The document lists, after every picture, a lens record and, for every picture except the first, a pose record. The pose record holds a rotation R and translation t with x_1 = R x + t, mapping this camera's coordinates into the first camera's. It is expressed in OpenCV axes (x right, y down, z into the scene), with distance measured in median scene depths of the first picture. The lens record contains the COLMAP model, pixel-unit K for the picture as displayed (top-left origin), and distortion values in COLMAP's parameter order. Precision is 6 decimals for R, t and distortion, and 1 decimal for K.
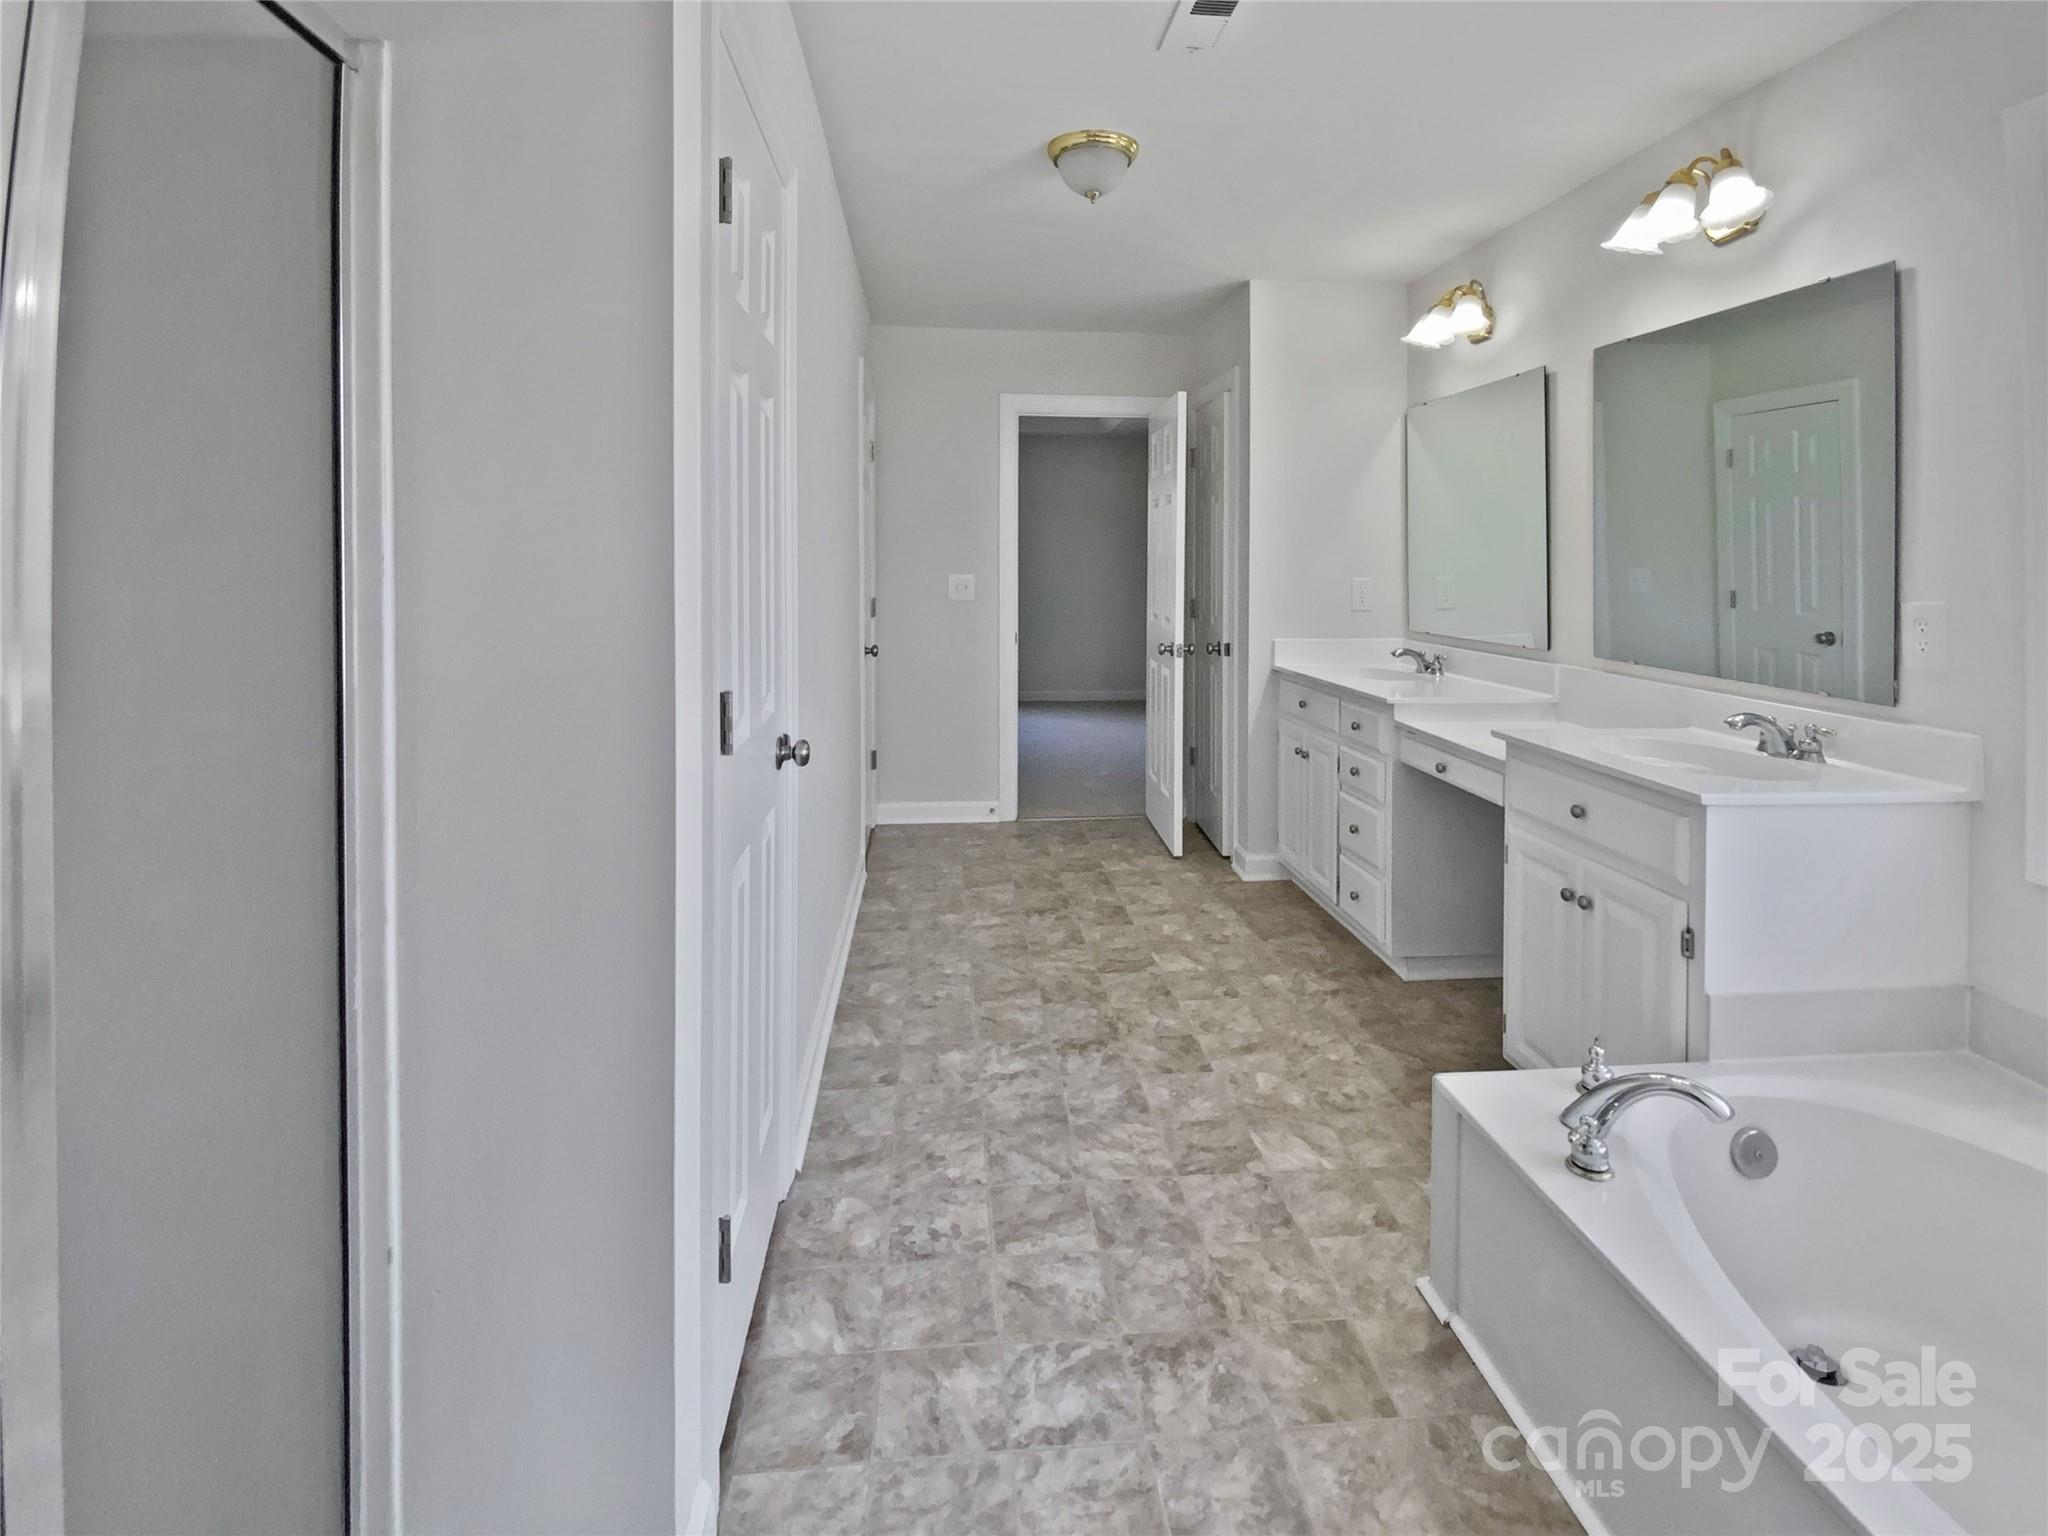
lens RADIAL K [[966.4, 0, 1024.0], [0, 966.4, 768.0], [0, 0, 1]] dist [-0.002531, -0.000553]
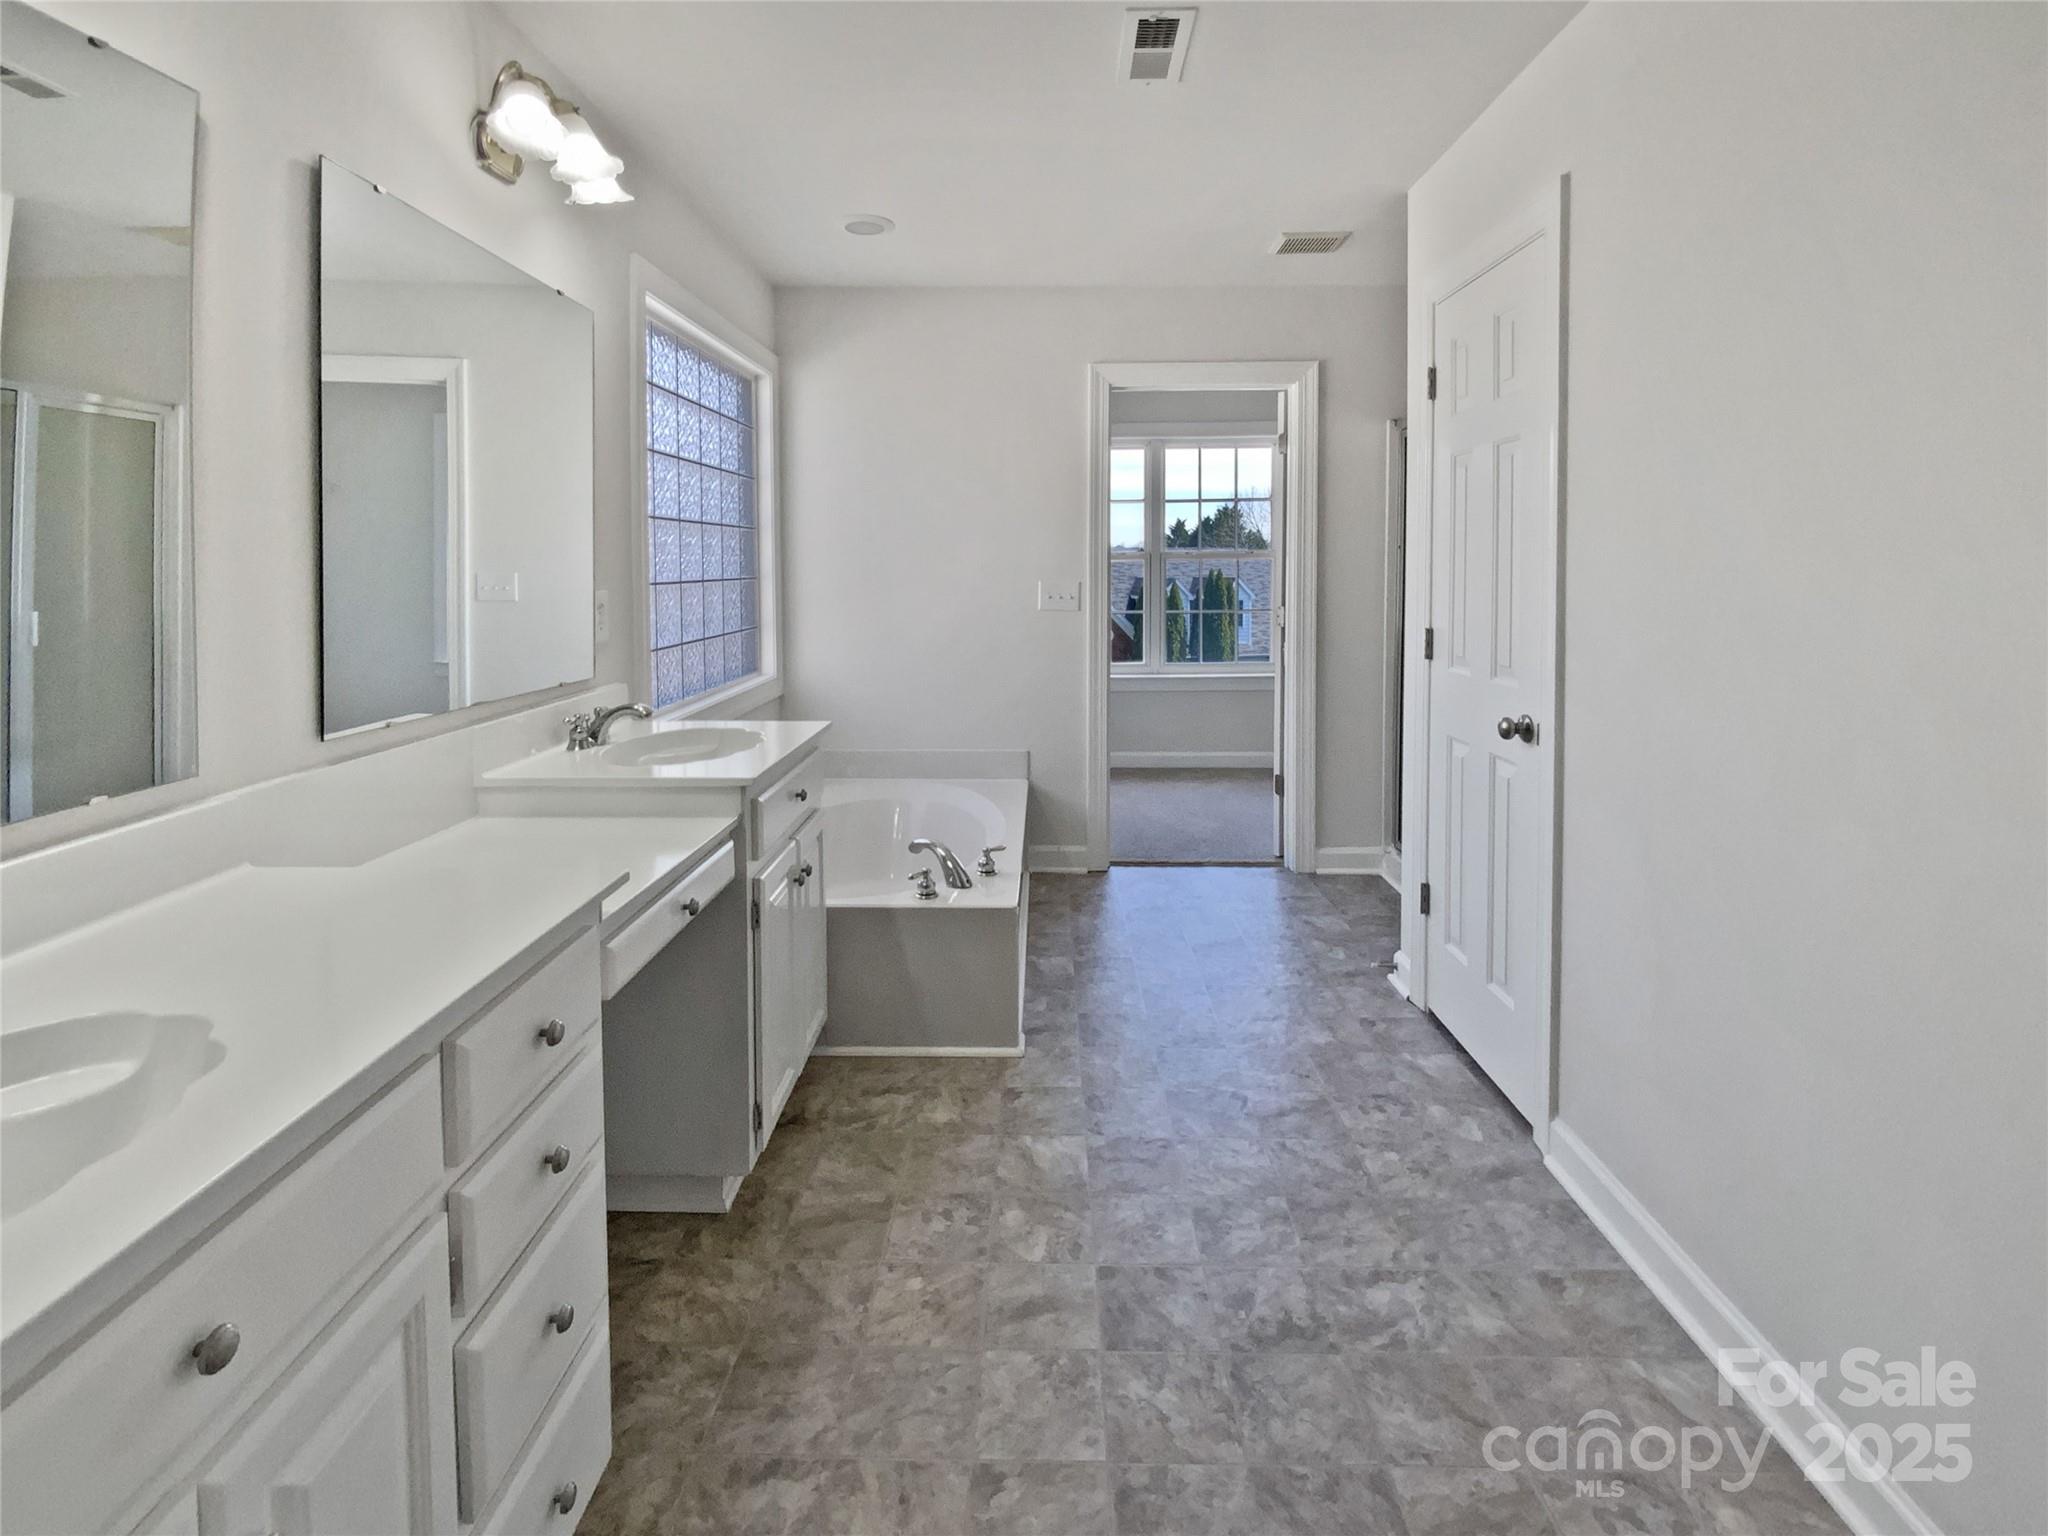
lens RADIAL K [[966.4, 0, 1024.0], [0, 966.4, 768.0], [0, 0, 1]] dist [-0.002531, -0.000553]
pose [[-0.994094, -0.024310, 0.105762, 0.341695], [0.021844, 0.909810, 0.414449, -0.377788], [-0.106298, 0.414312, -0.903906, 1.716938]]
